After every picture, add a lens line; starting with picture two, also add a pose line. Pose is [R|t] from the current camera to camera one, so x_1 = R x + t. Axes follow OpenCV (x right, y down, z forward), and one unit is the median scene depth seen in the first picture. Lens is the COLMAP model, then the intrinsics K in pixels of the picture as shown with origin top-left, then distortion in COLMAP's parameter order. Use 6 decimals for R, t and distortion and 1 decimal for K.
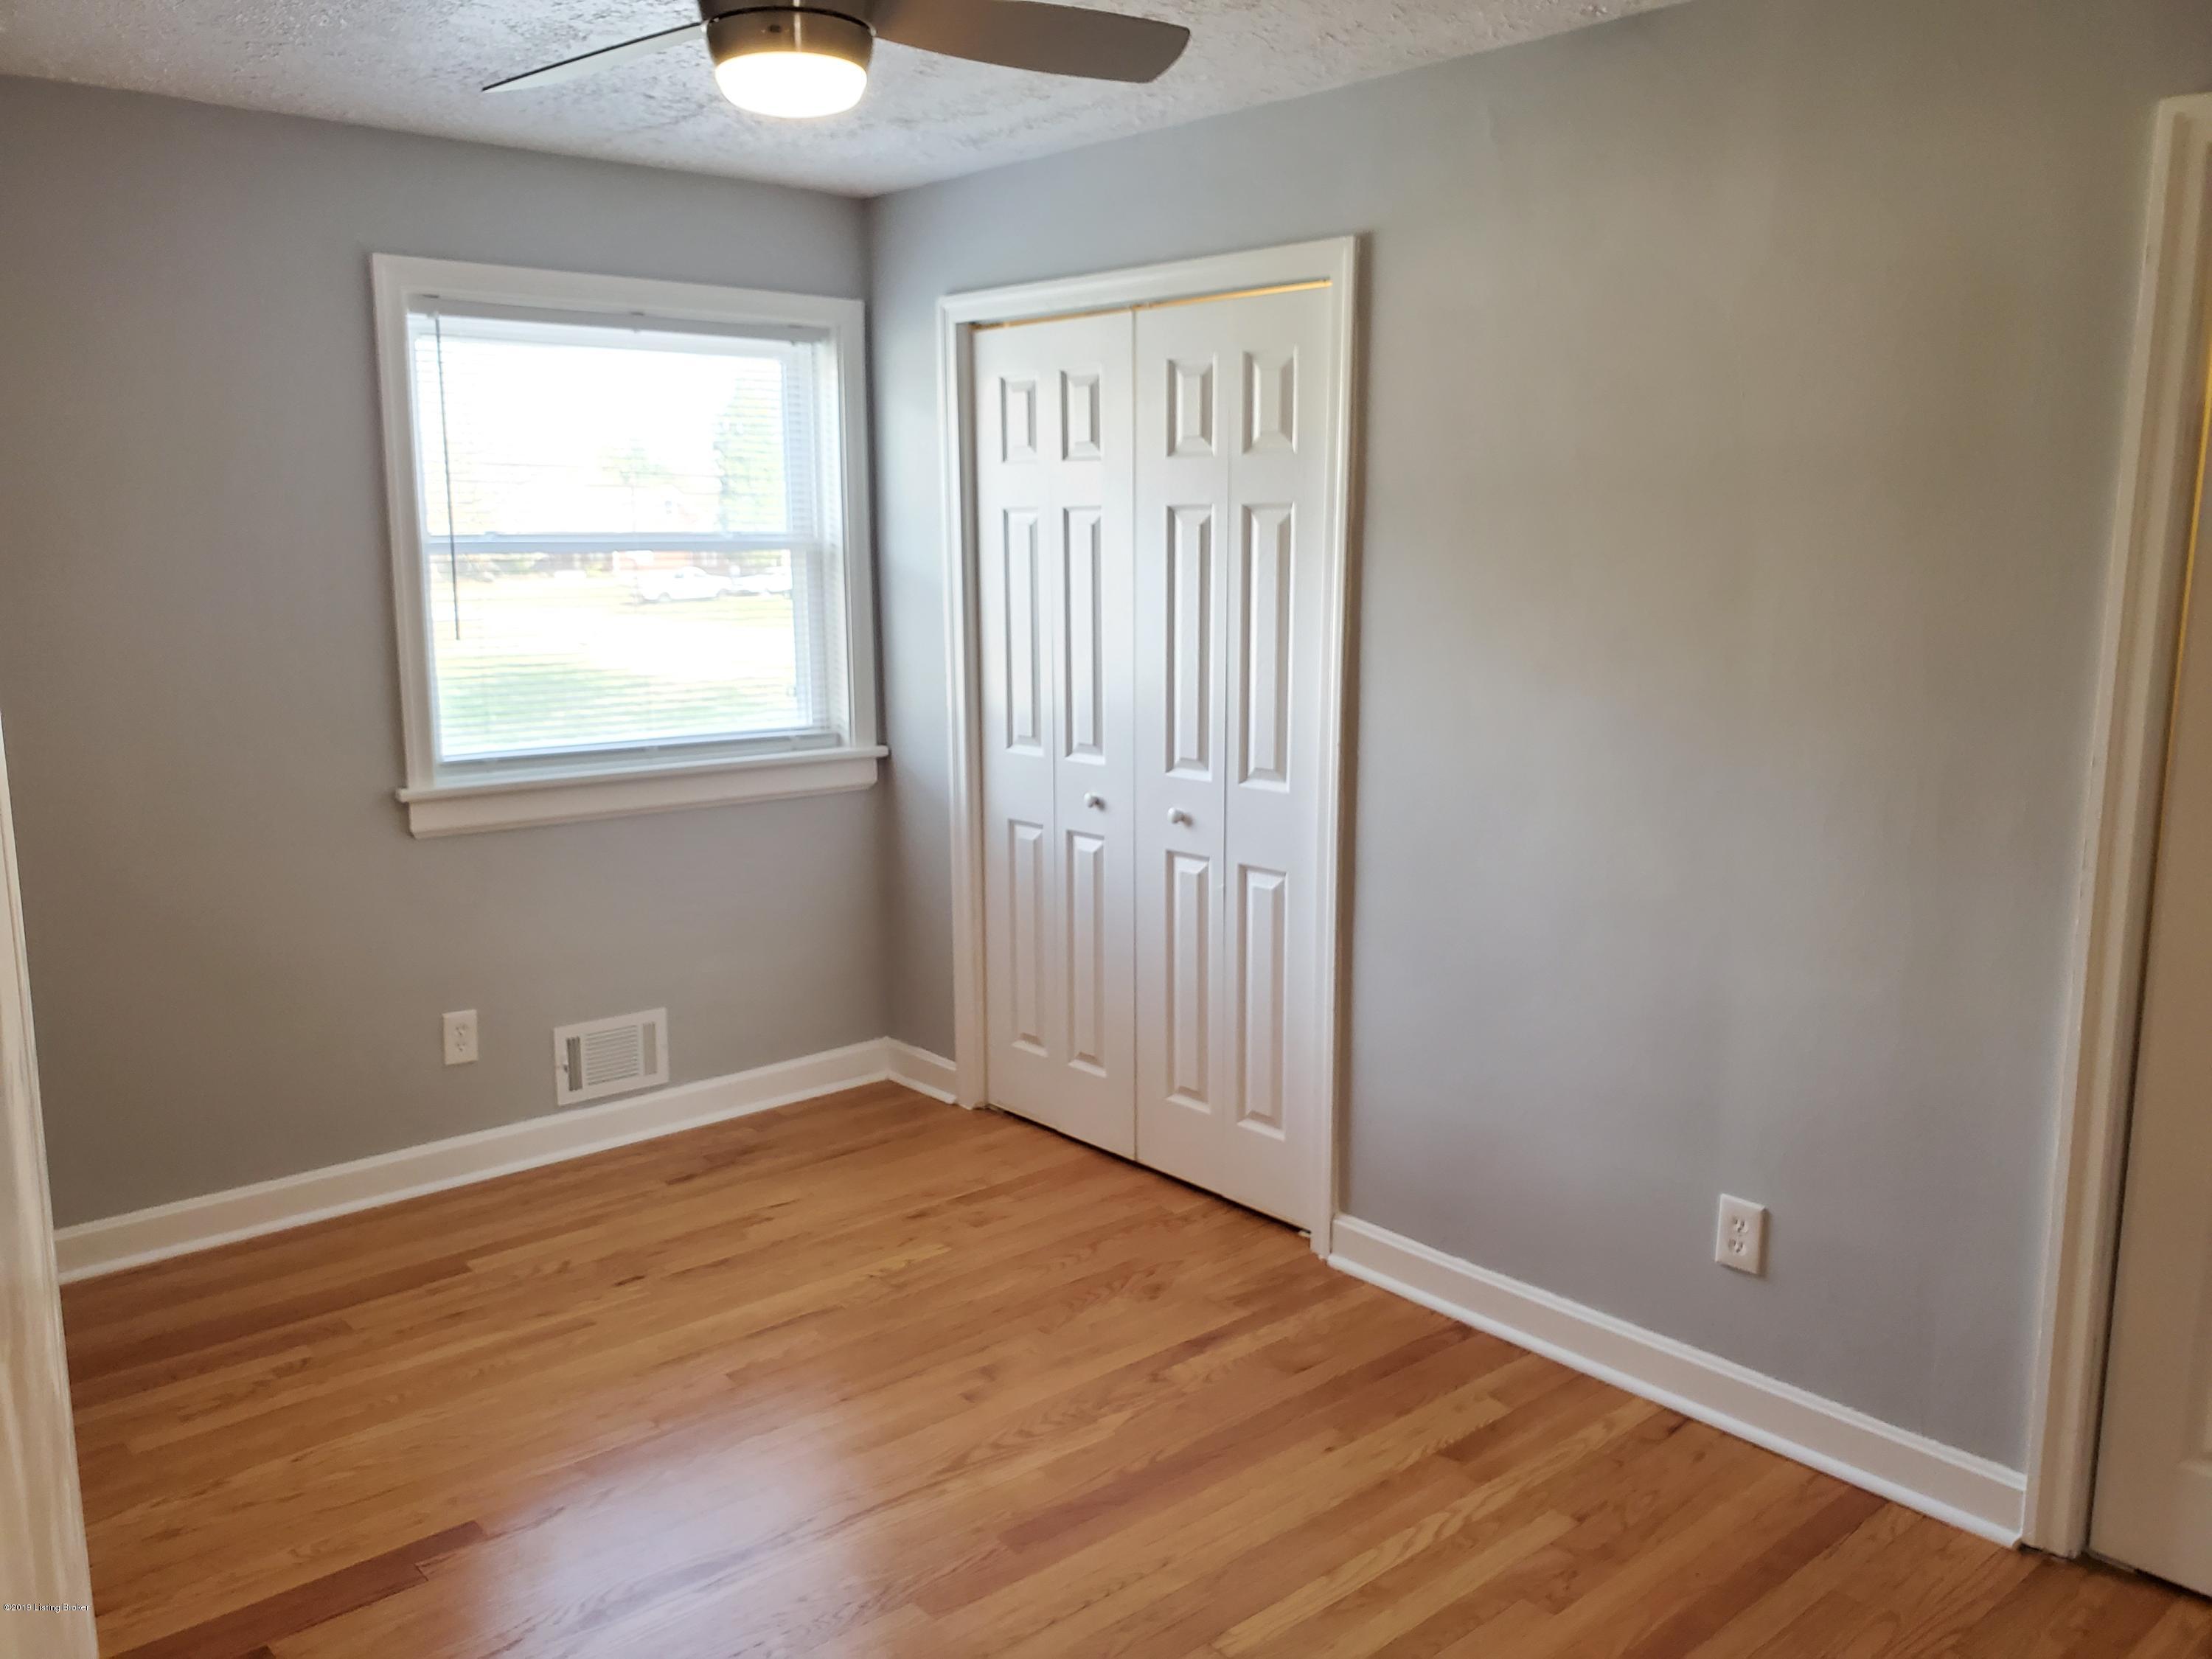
lens RADIAL K [[1662.7, 0, 1062.6], [0, 1662.7, 814.7], [0, 0, 1]] dist [0.043257, -0.068802]
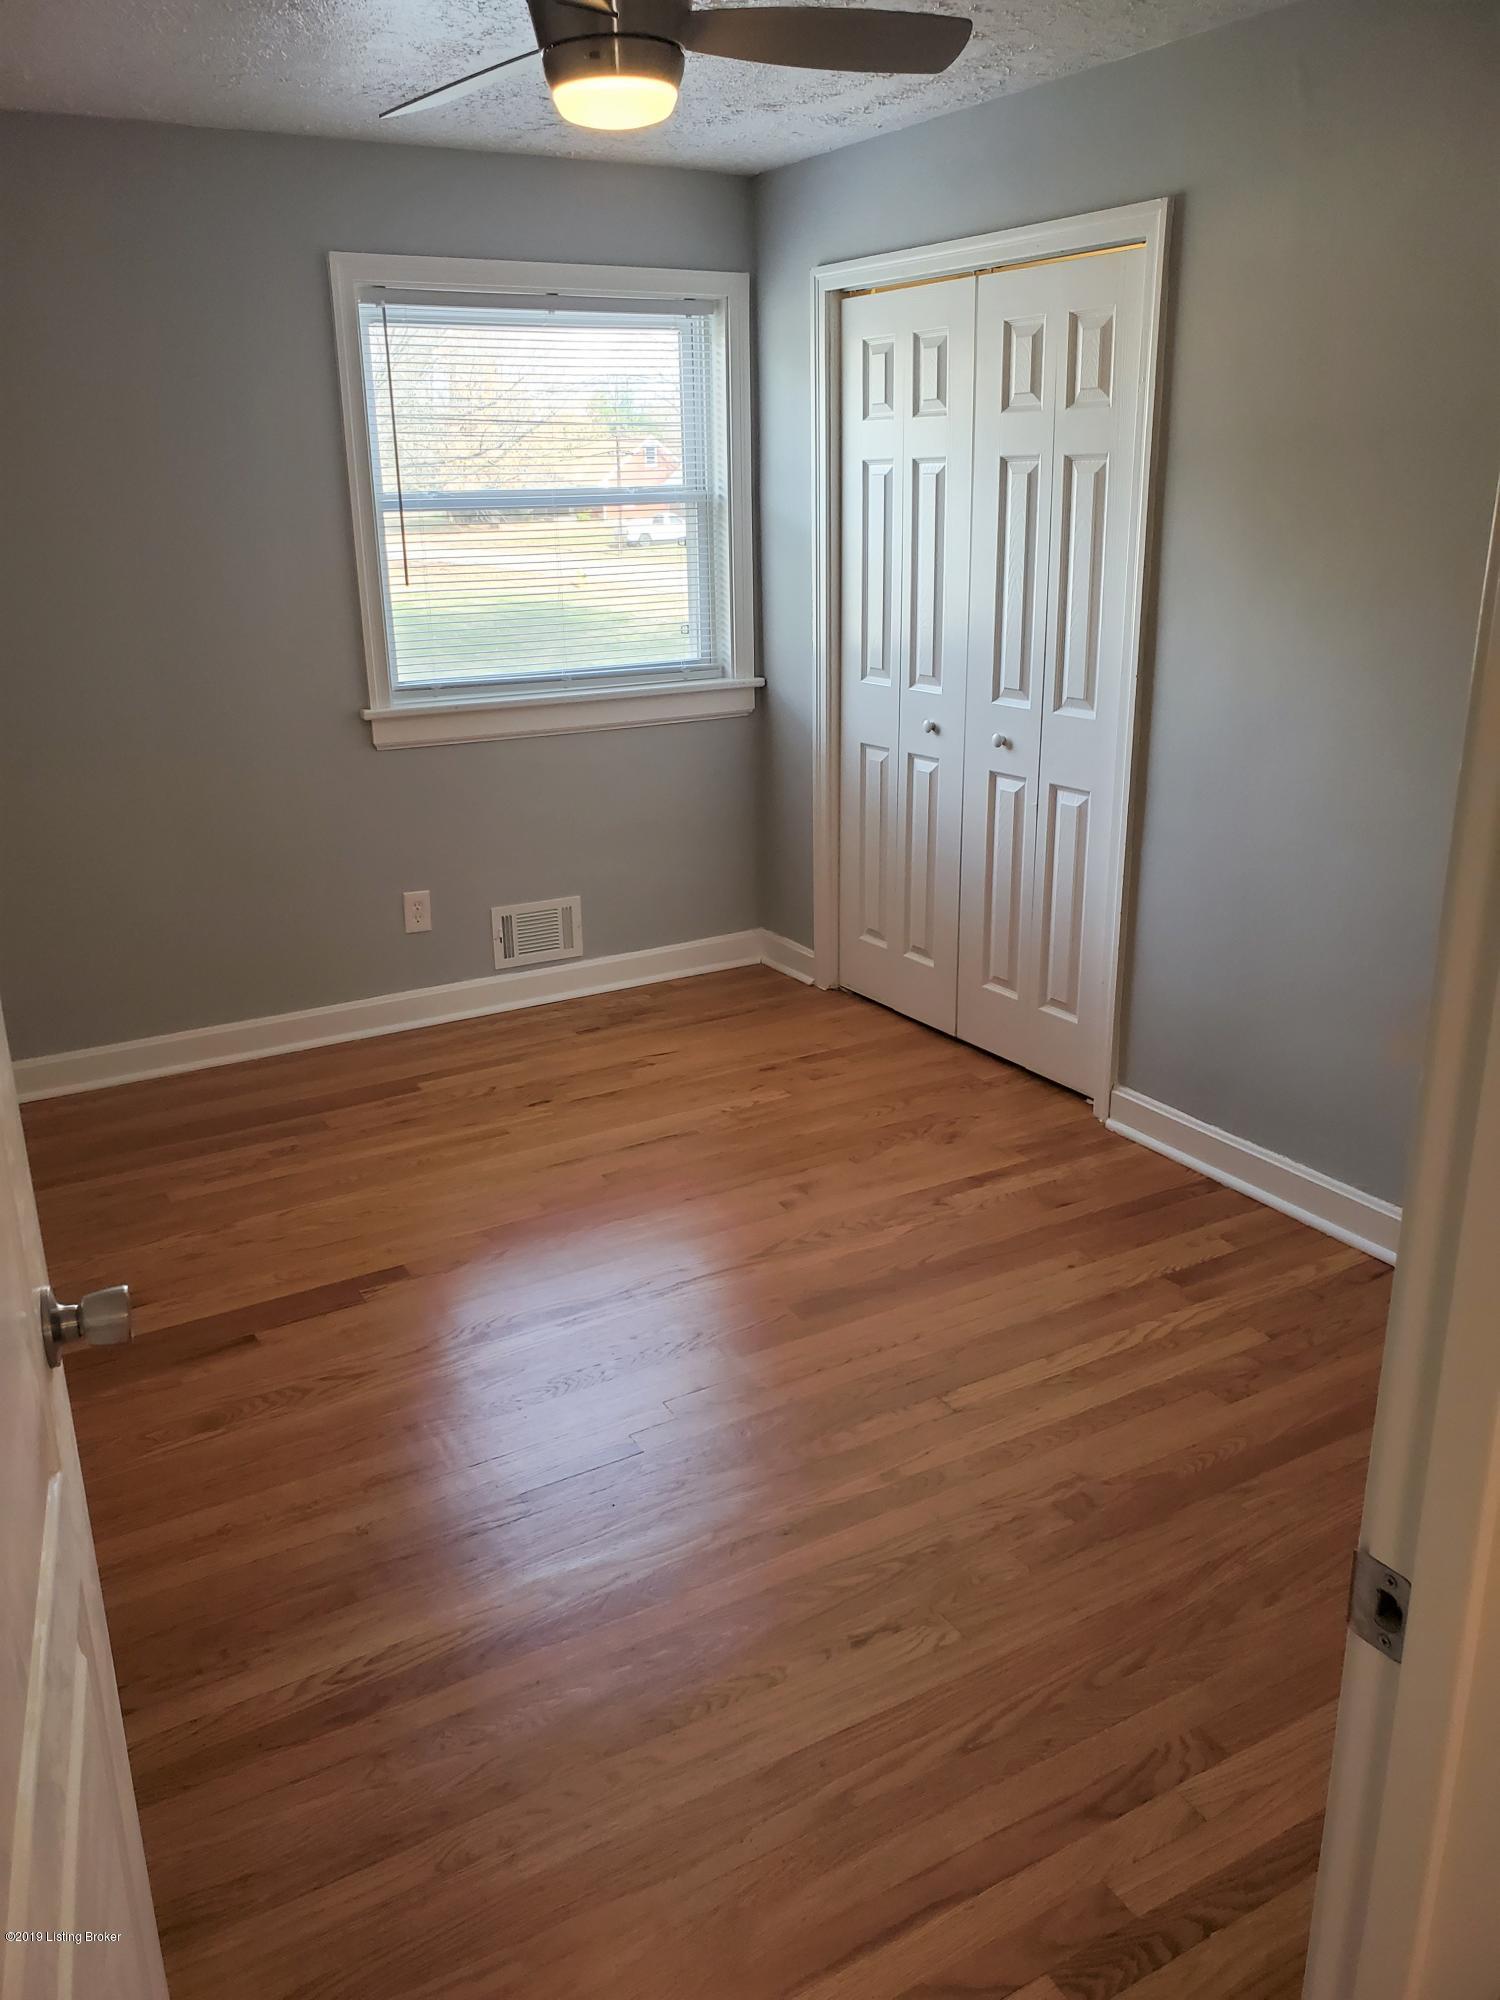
lens RADIAL K [[1486.9, 0, 709.7], [0, 1486.9, 941.2], [0, 0, 1]] dist [0.076805, -0.067201]
pose [[0.981978, 0.039388, -0.184844, 0.072595], [-0.014559, 0.990901, 0.133805, 0.003330], [0.188433, -0.128702, 0.973616, -0.059258]]
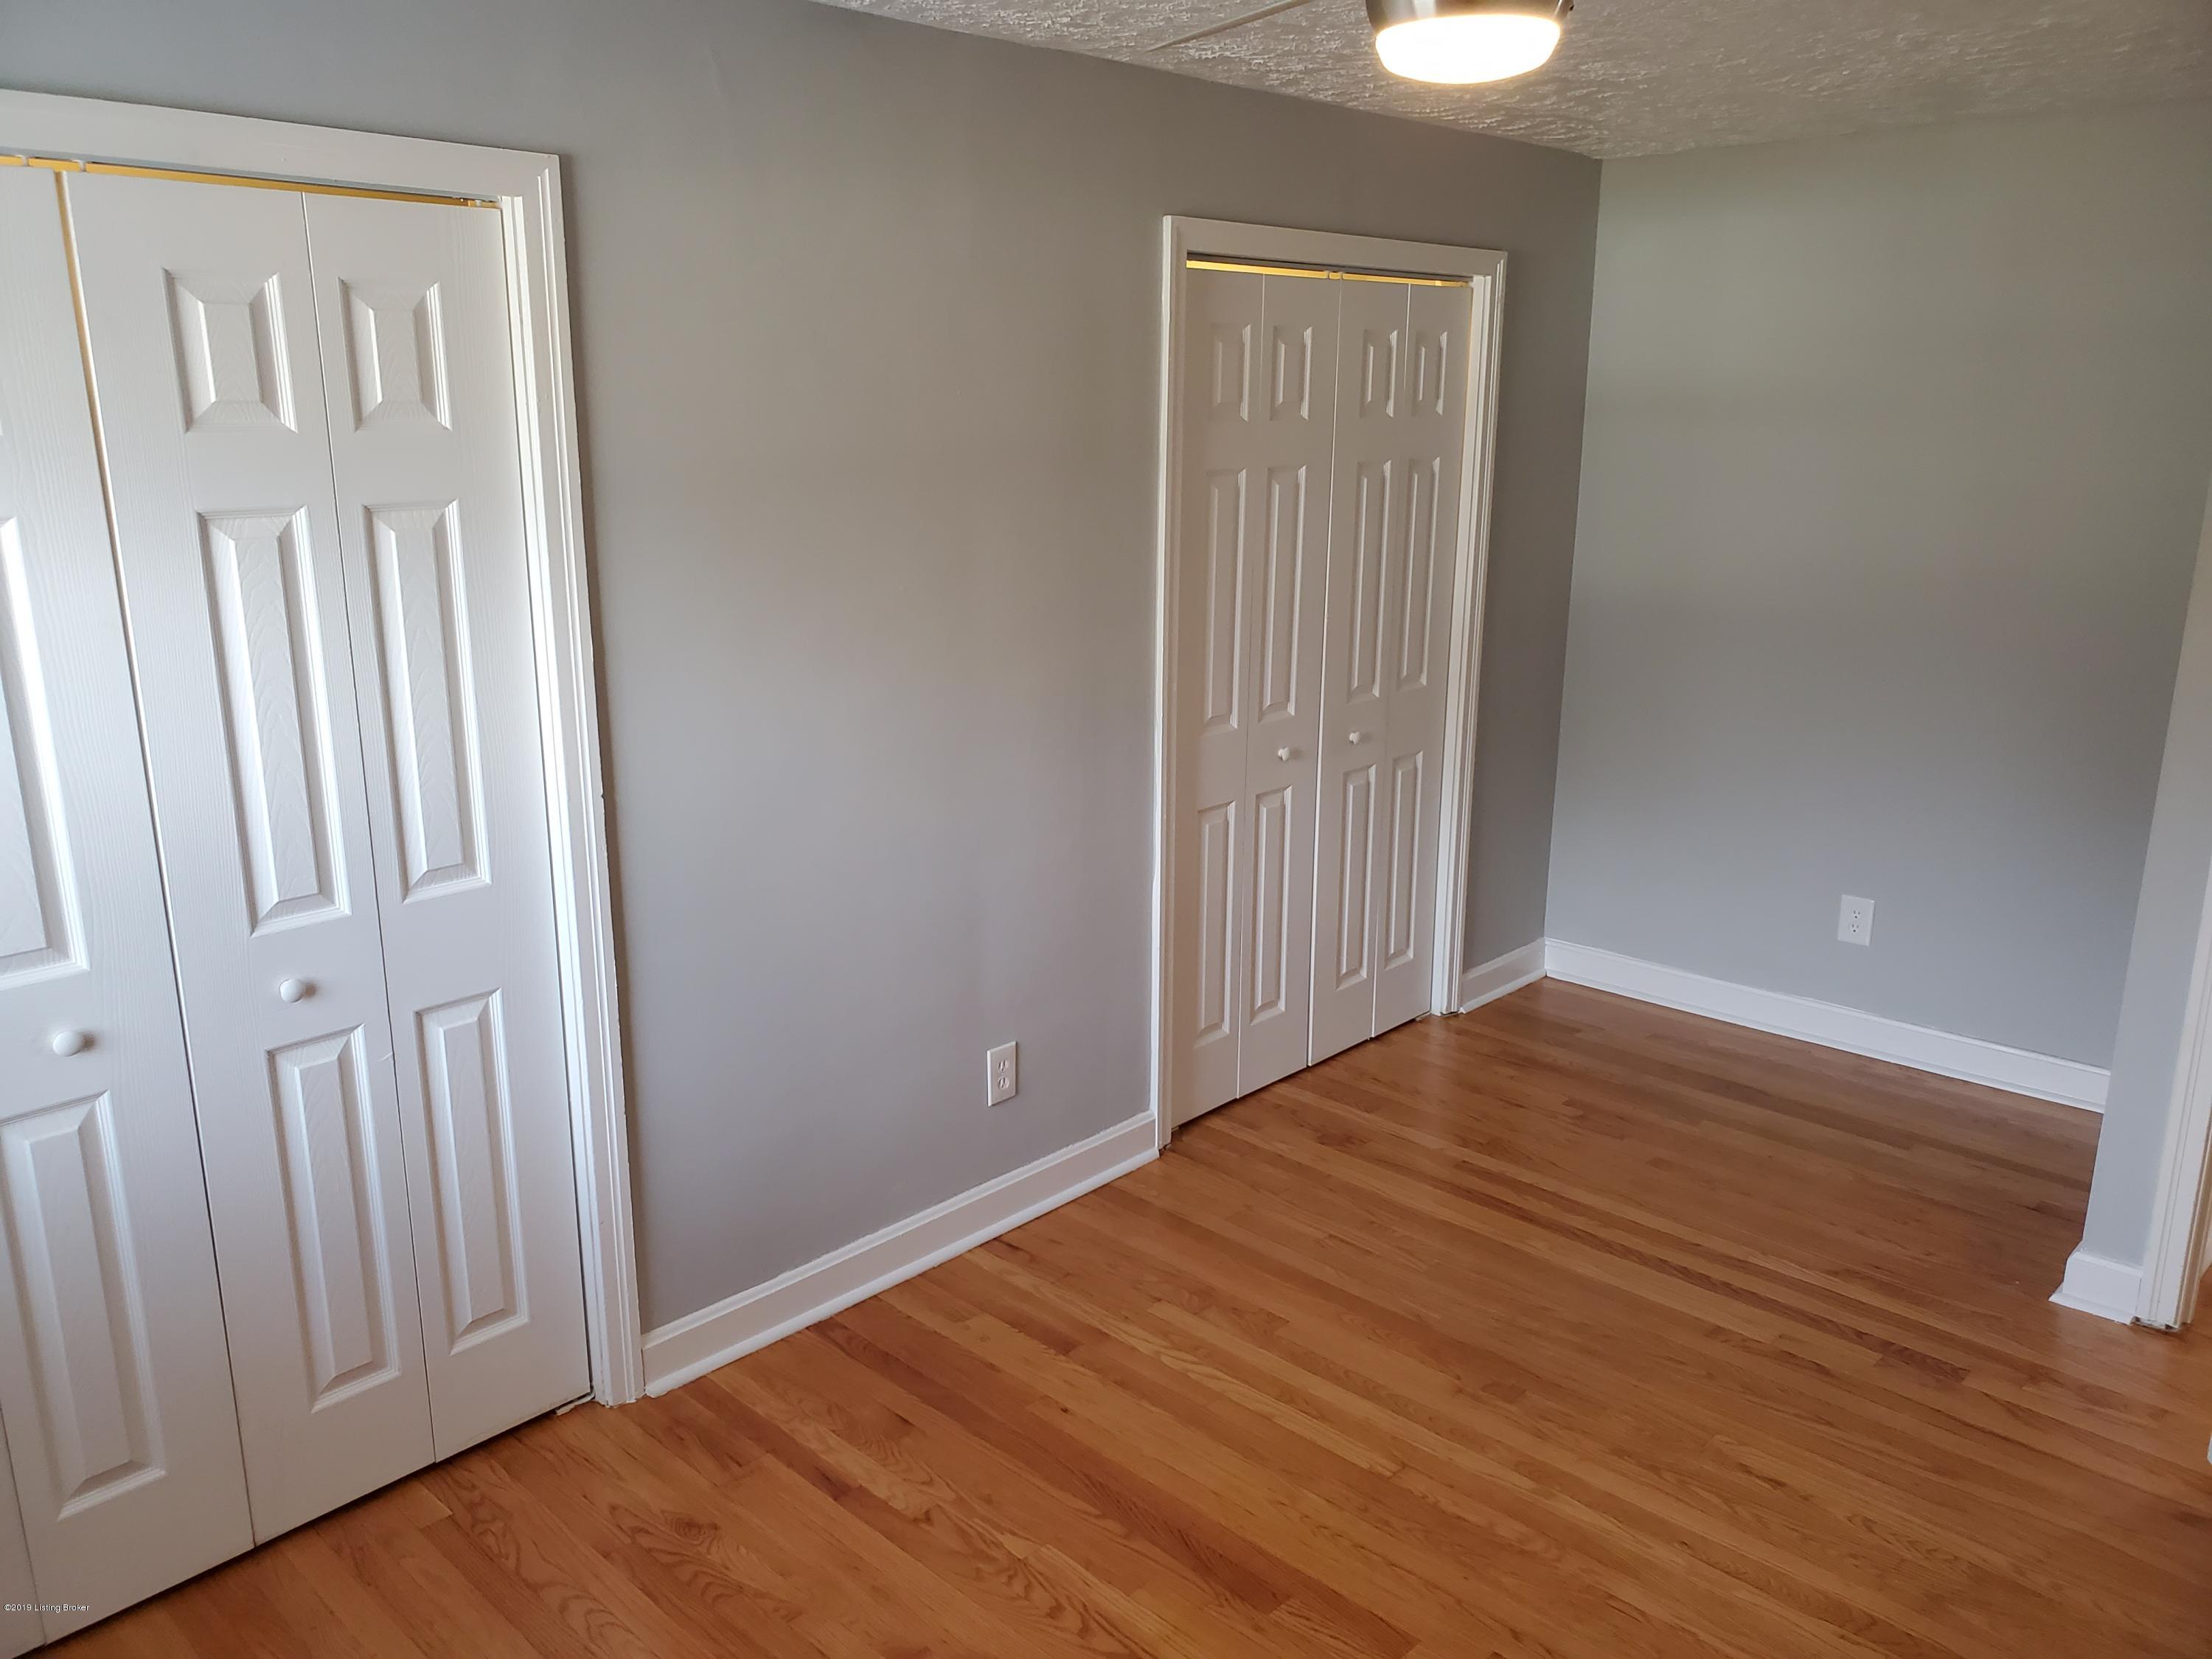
lens RADIAL K [[1750.0, 0, 1100.6], [0, 1750.0, 826.3], [0, 0, 1]] dist [0.006785, -0.000641]
pose [[-0.064869, -0.255724, 0.964571, -0.617453], [0.177932, 0.948153, 0.263338, -0.190579], [-0.981902, 0.188711, -0.016004, 0.718045]]
